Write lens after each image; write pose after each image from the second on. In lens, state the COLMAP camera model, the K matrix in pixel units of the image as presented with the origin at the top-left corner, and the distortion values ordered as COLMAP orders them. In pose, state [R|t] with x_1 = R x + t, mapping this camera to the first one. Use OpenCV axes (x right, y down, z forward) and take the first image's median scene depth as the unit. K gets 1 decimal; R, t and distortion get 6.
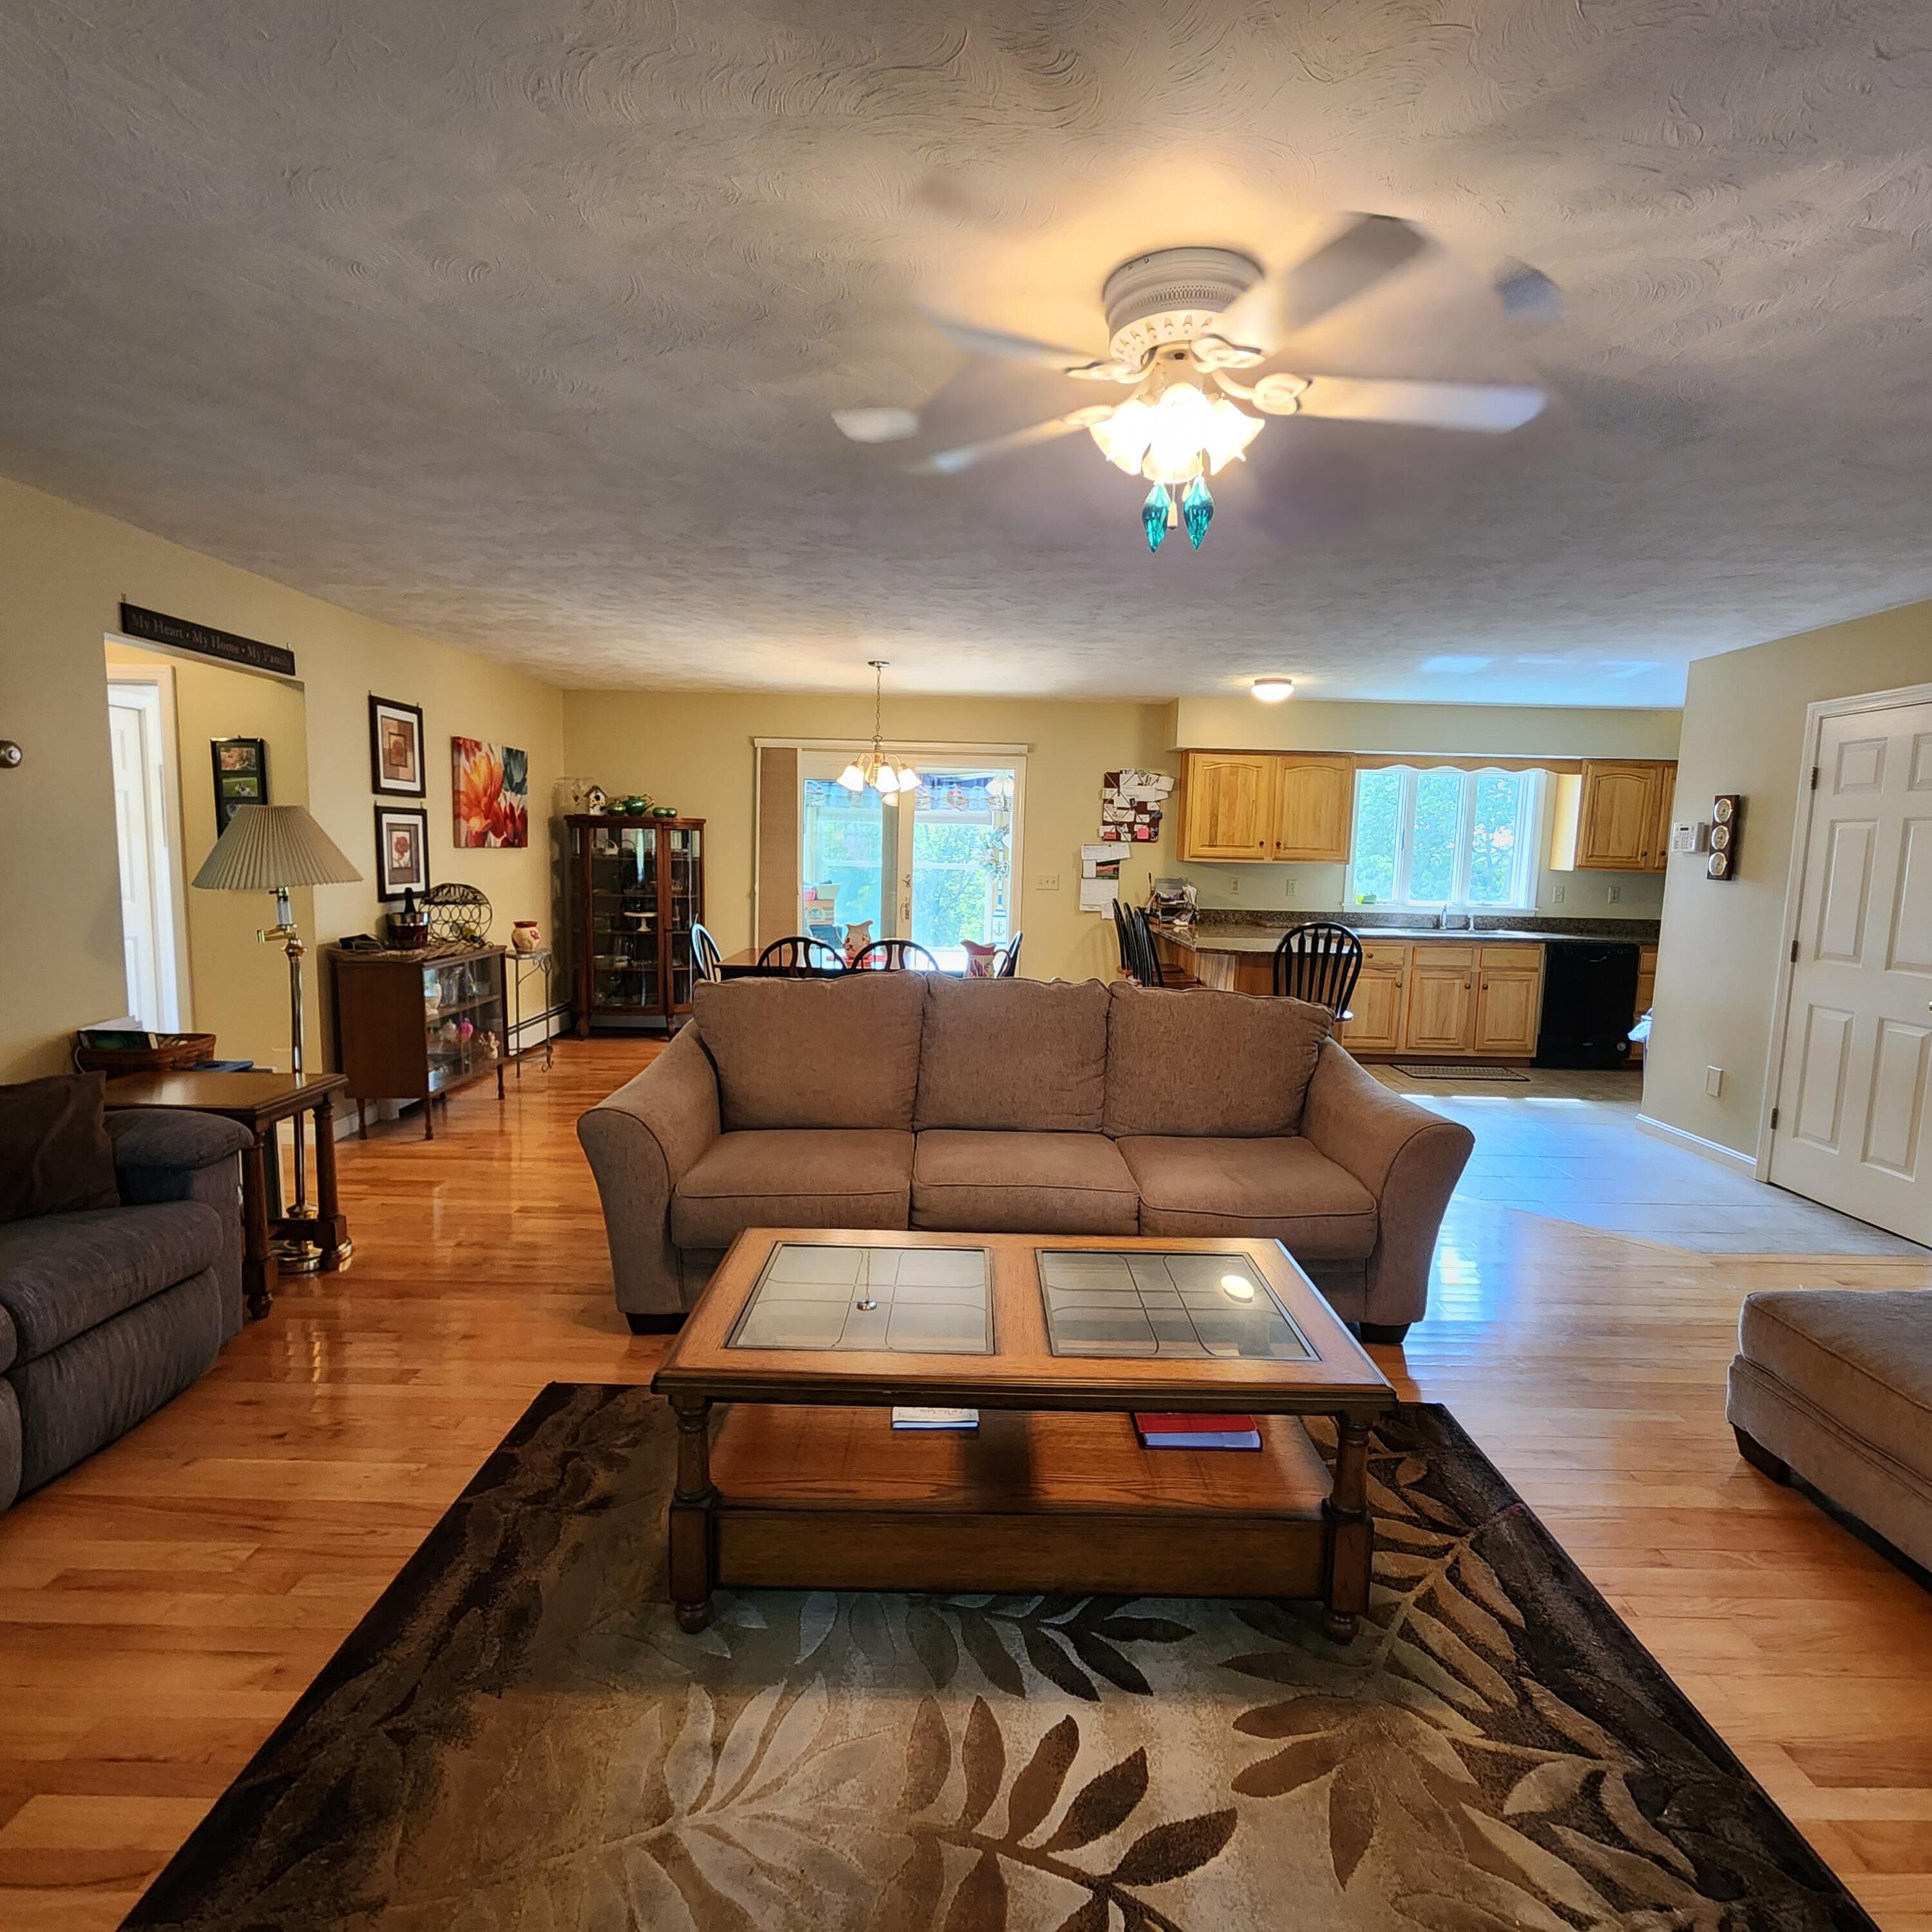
lens RADIAL K [[1053.9, 0, 973.4], [0, 1053.9, 968.3], [0, 0, 1]] dist [-0.004888, -0.000591]
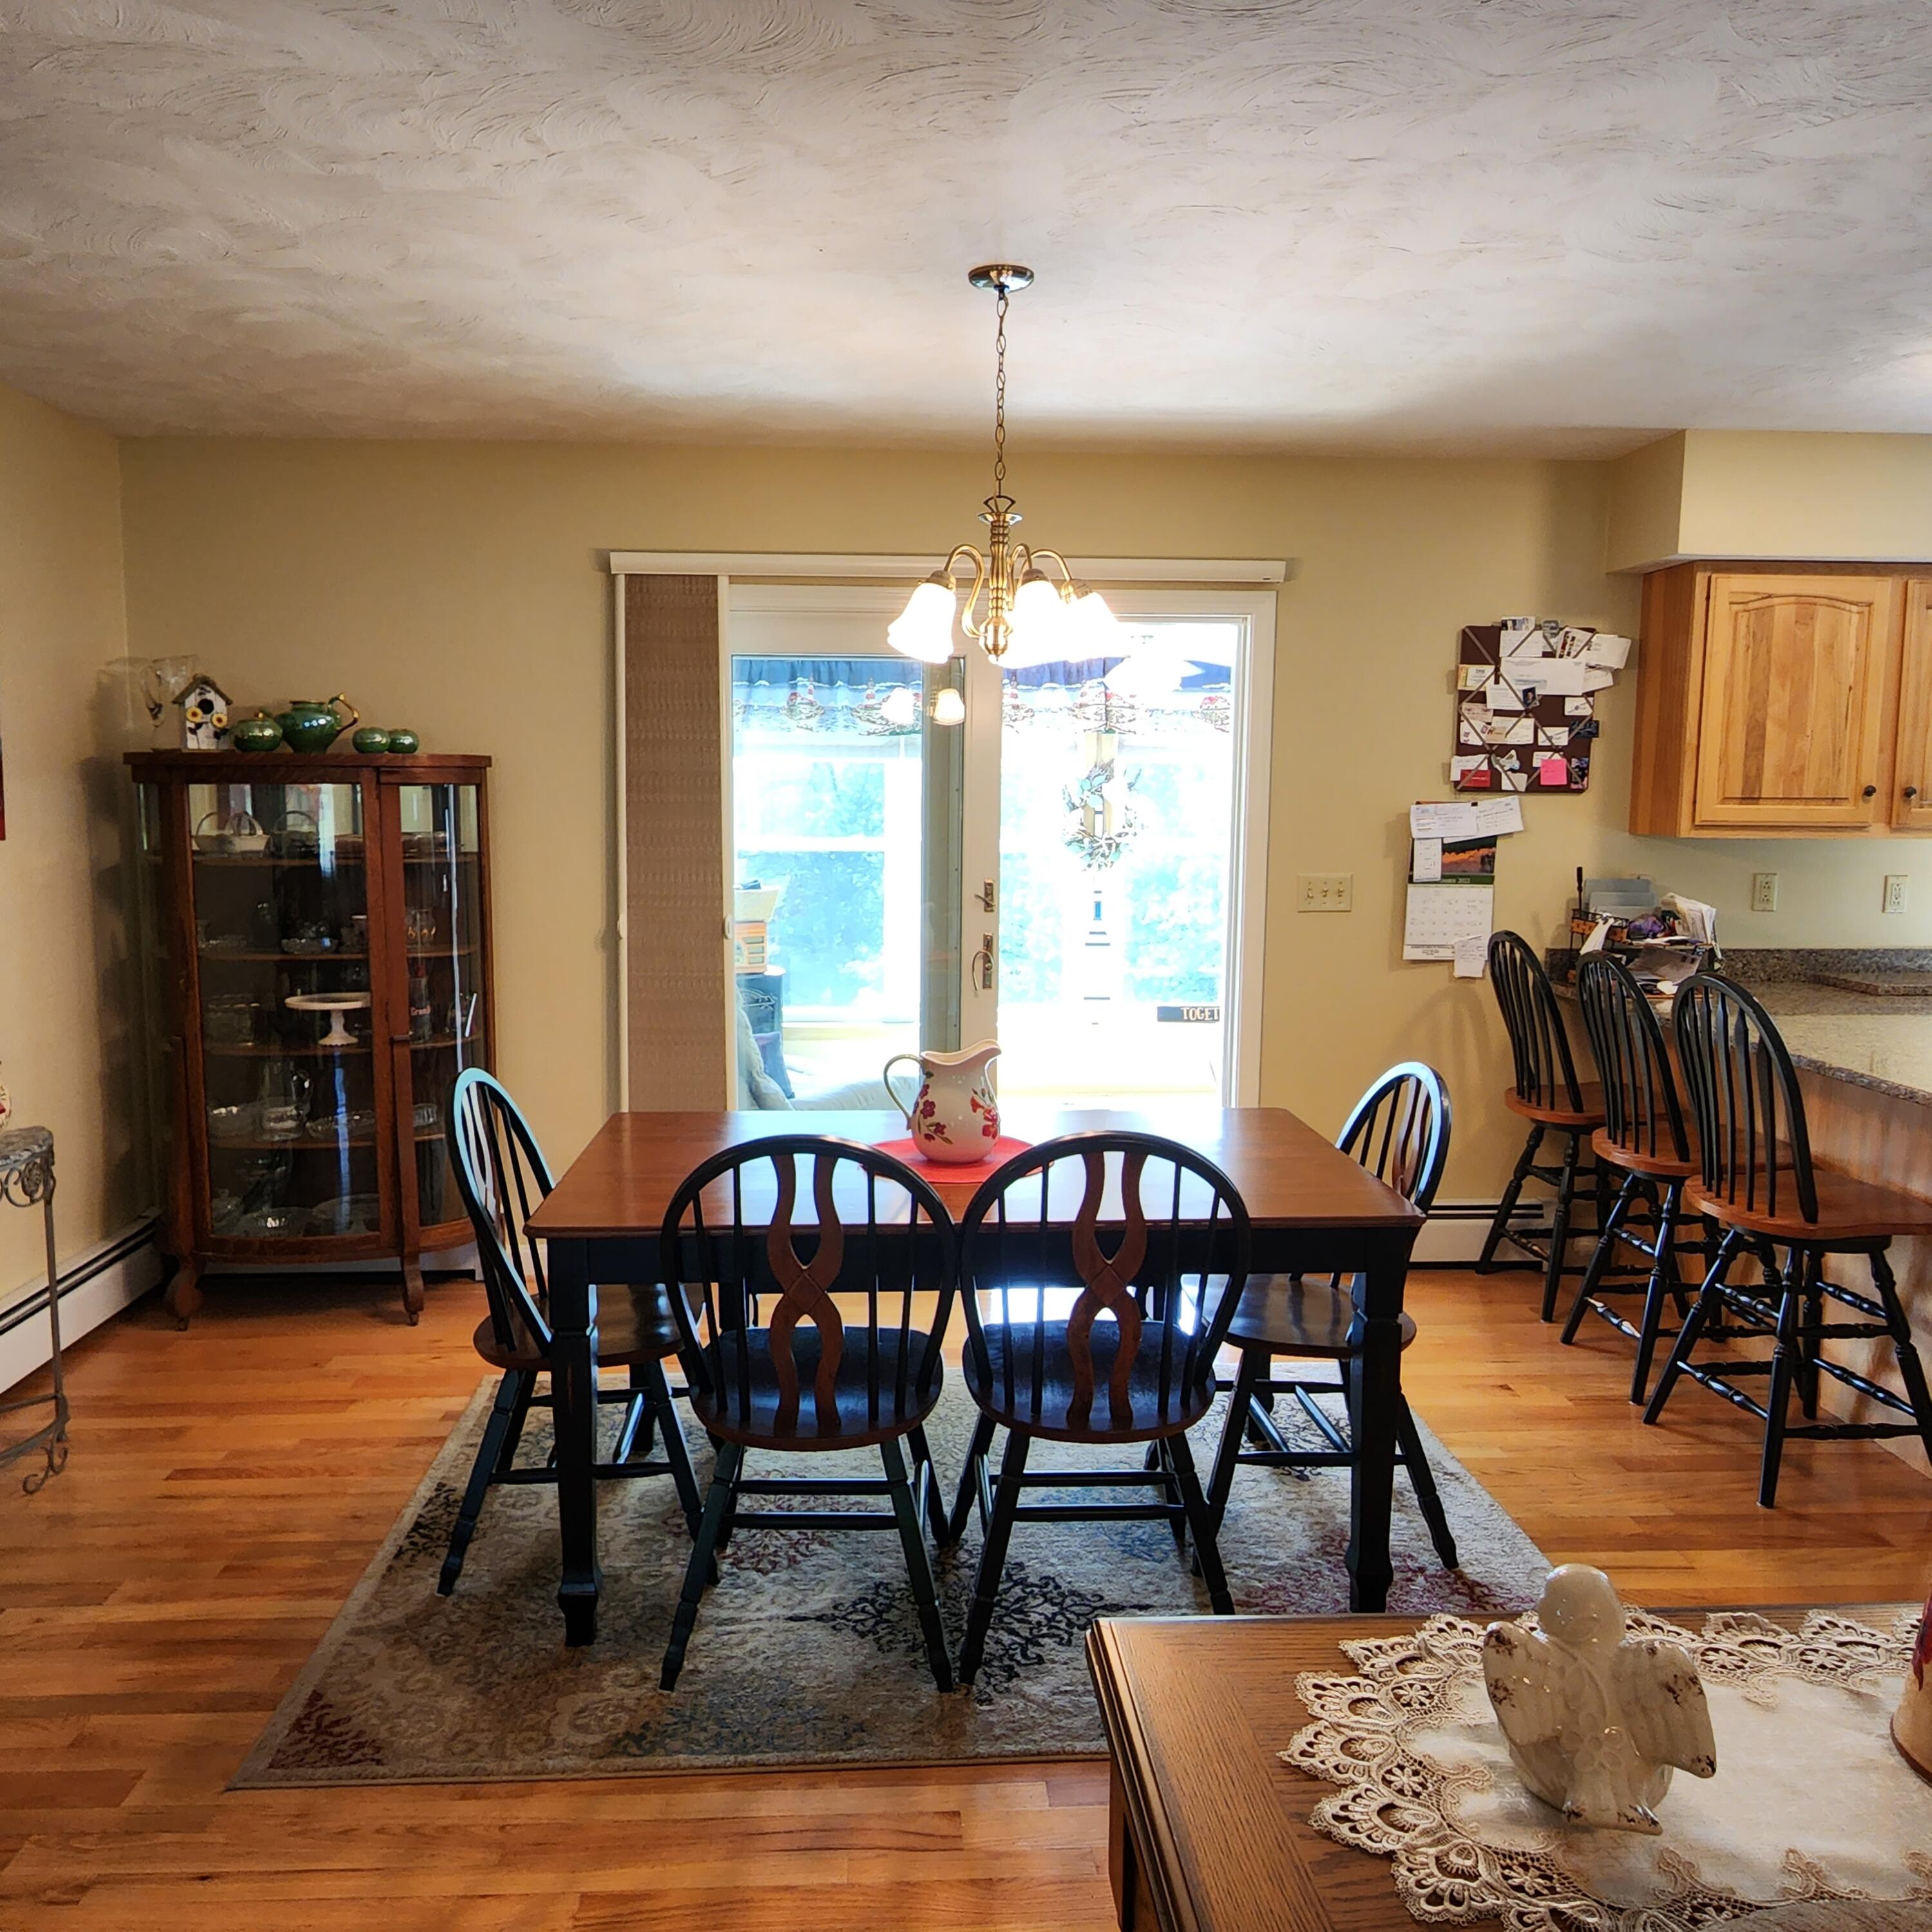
lens RADIAL K [[1537.7, 0, 966.0], [0, 1537.7, 966.0], [0, 0, 1]] dist [-0.003825, 0.005203]
pose [[0.998890, -0.023352, 0.040907, -0.101748], [0.023450, 0.999723, -0.001905, -0.057796], [-0.040851, 0.002862, 0.999161, 0.417558]]
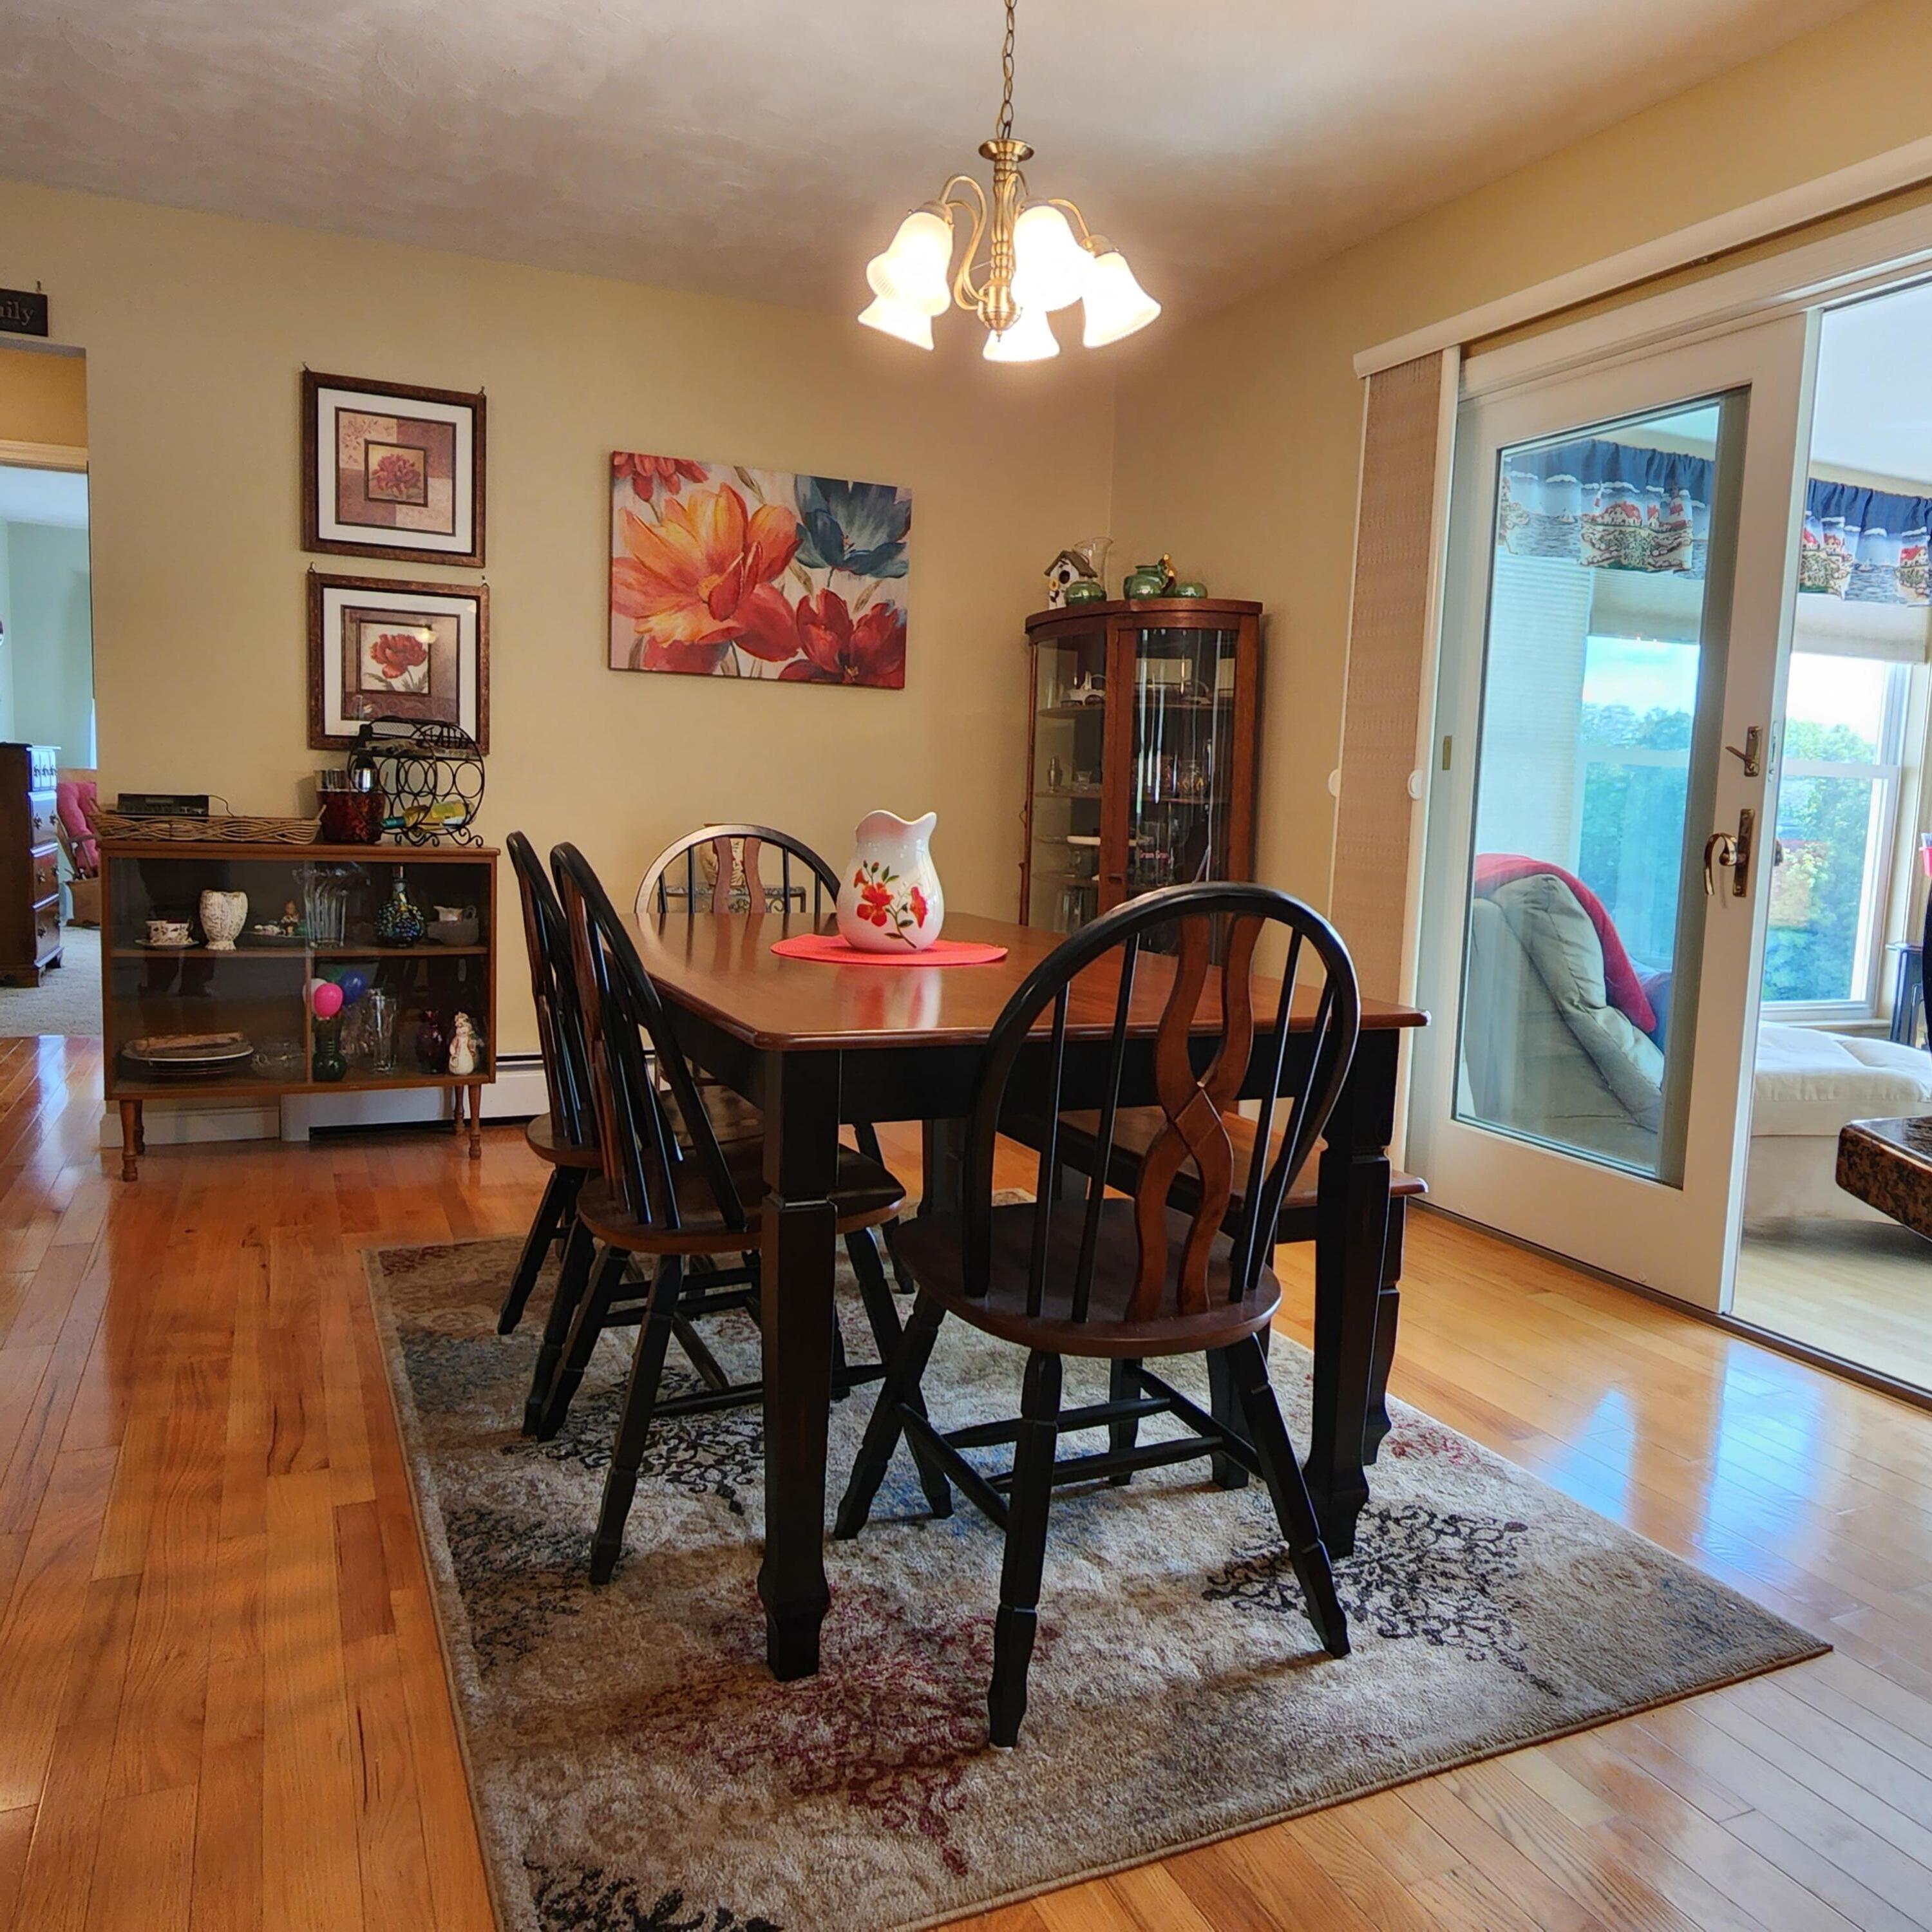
lens RADIAL K [[1537.7, 0, 966.0], [0, 1537.7, 966.0], [0, 0, 1]] dist [-0.003825, 0.005203]
pose [[0.395212, 0.091808, -0.913991, 0.230771], [-0.133386, 0.990183, 0.041785, -0.020389], [0.908854, 0.105400, 0.403578, 0.705661]]
